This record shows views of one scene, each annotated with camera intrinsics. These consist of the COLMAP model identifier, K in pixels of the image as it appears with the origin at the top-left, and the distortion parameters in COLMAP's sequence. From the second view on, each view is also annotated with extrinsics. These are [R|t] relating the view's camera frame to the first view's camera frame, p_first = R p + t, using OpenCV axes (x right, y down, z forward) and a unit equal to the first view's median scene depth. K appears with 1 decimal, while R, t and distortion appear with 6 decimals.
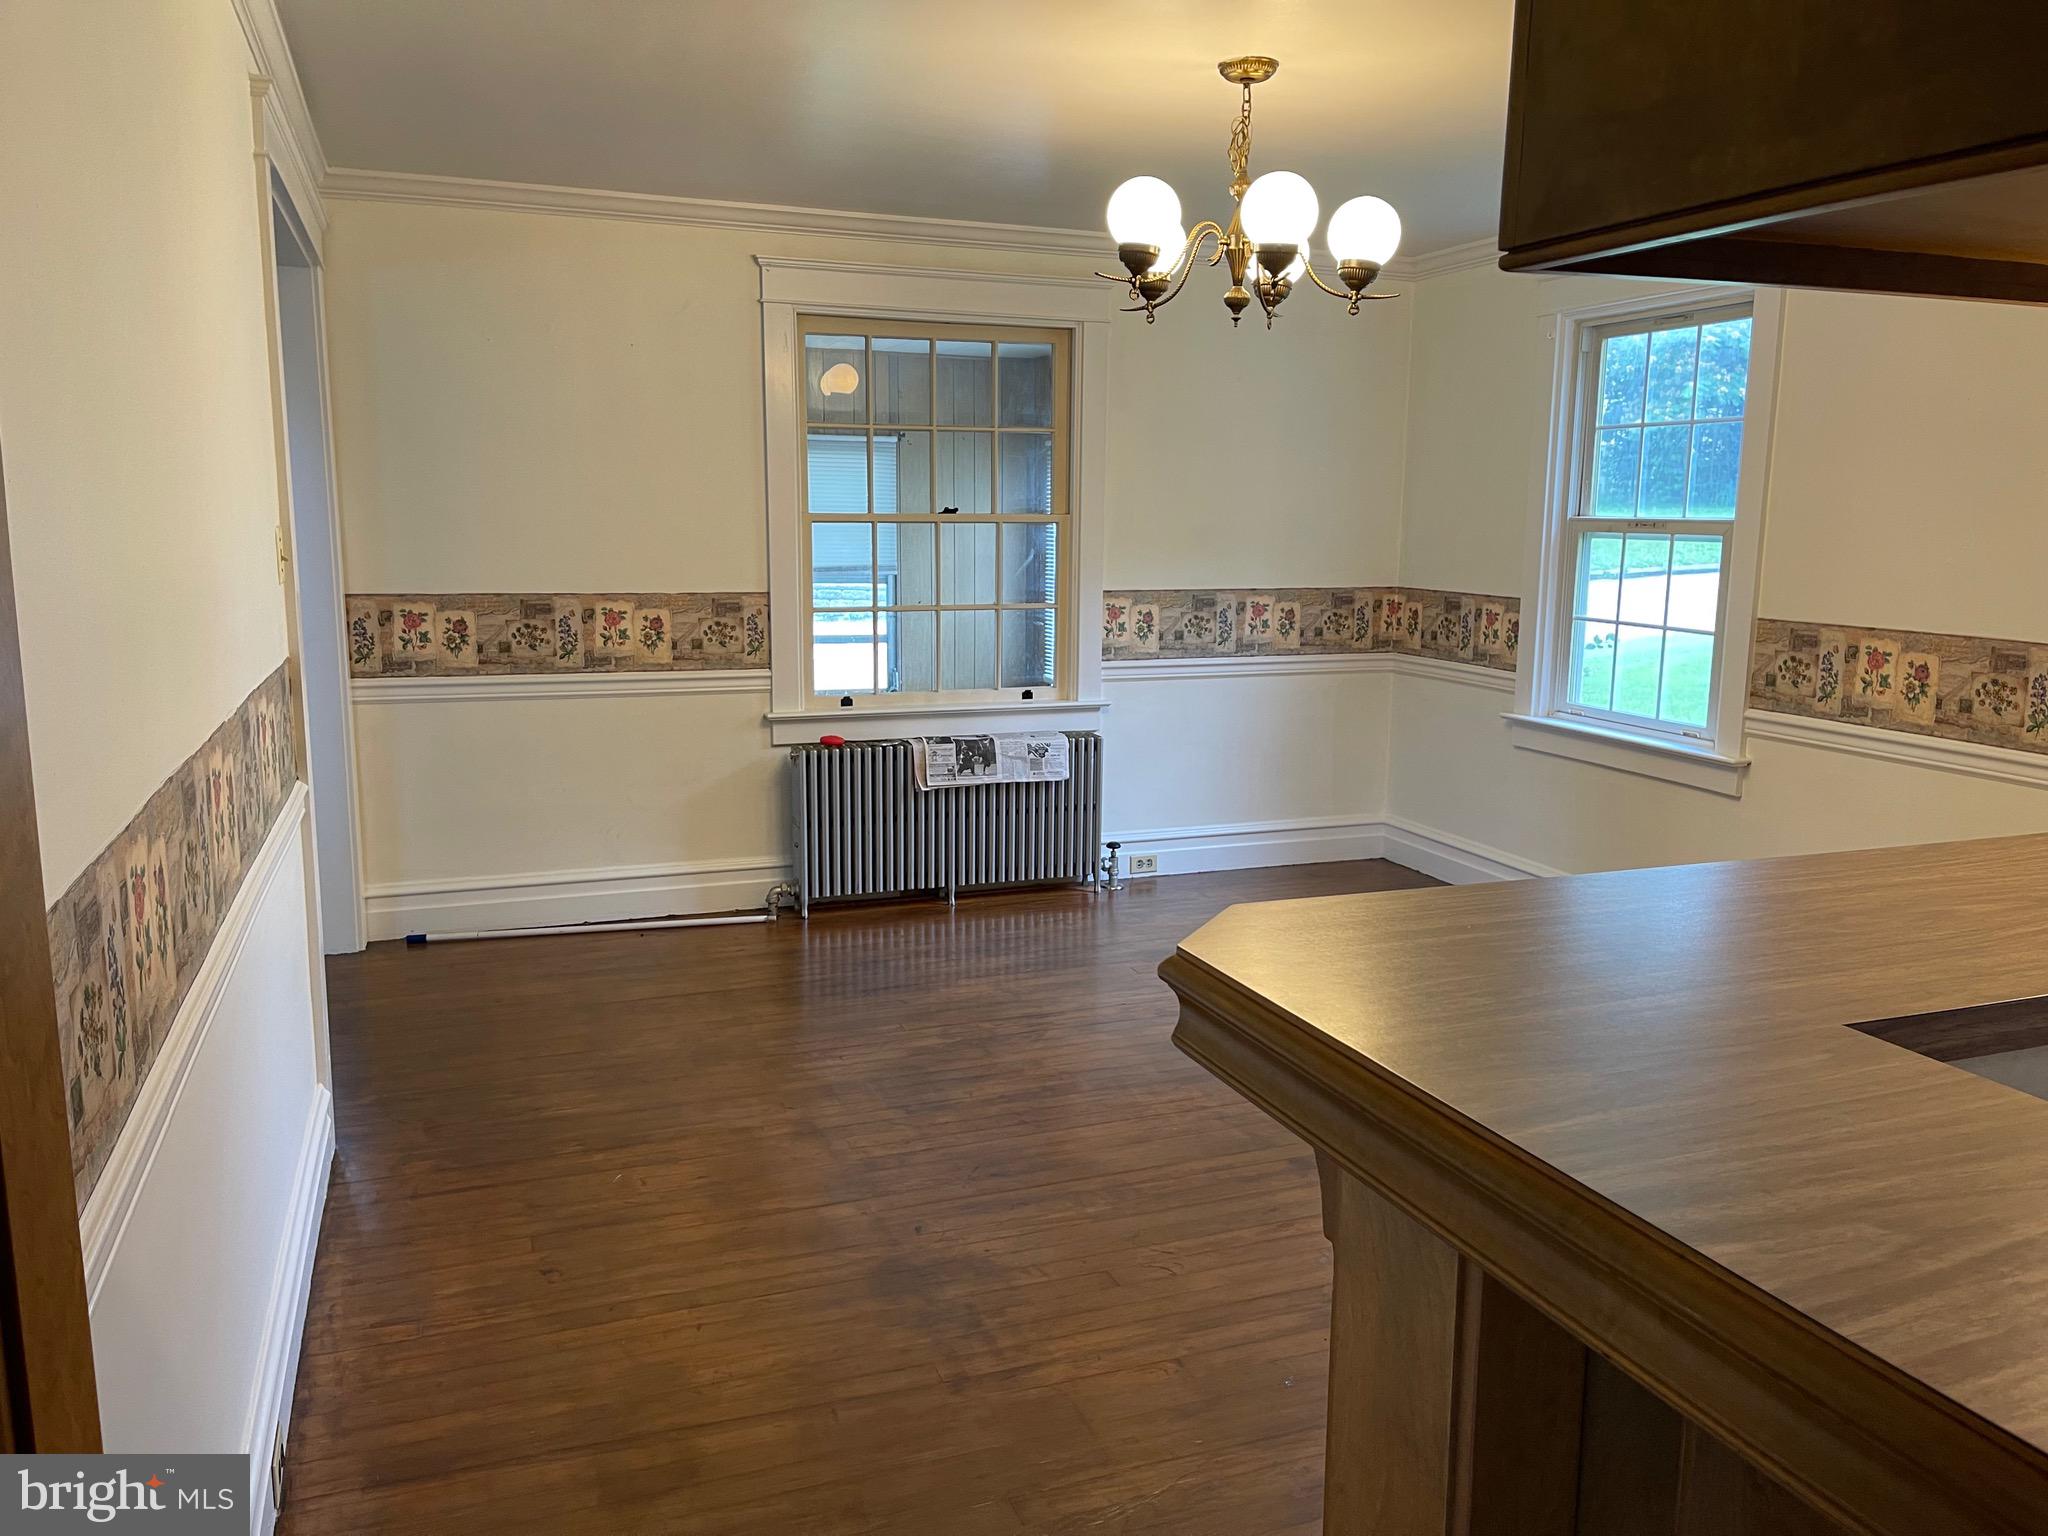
lens RADIAL K [[1532.9, 0, 1024.0], [0, 1532.9, 768.0], [0, 0, 1]] dist [0.004535, 0.007913]
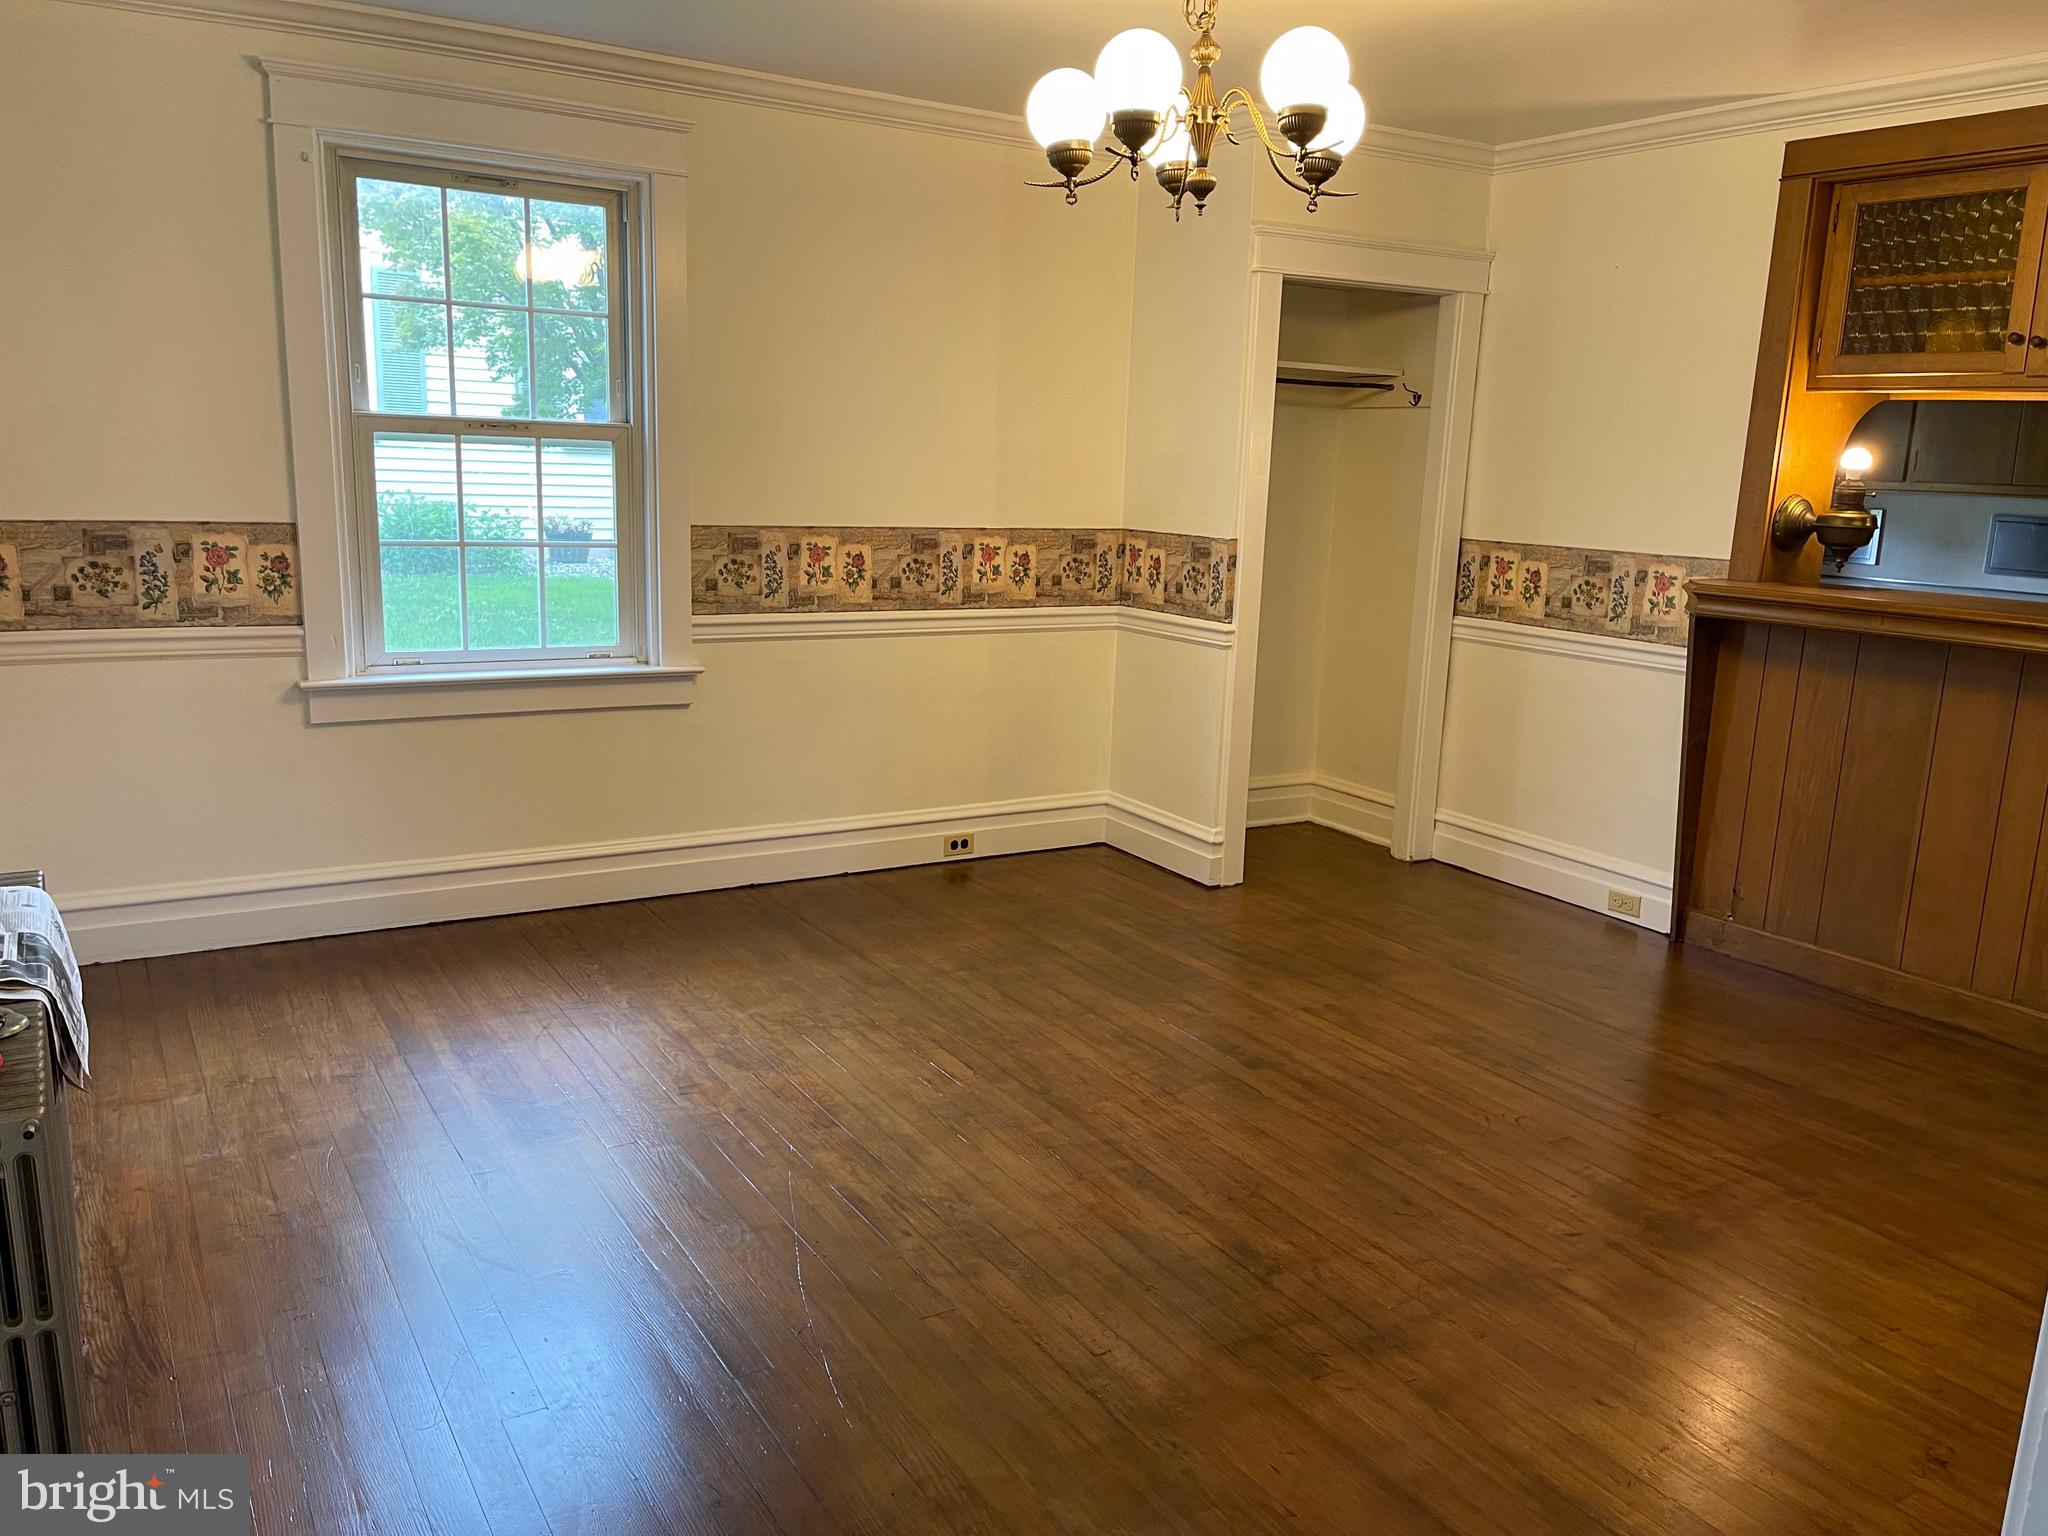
lens RADIAL K [[1536.8, 0, 1013.7], [0, 1536.8, 788.4], [0, 0, 1]] dist [0.071541, -0.077560]
pose [[-0.183587, -0.230305, 0.955644, -0.598500], [0.126235, 0.958595, 0.255267, -0.171171], [-0.974864, 0.167499, -0.146913, 1.008200]]
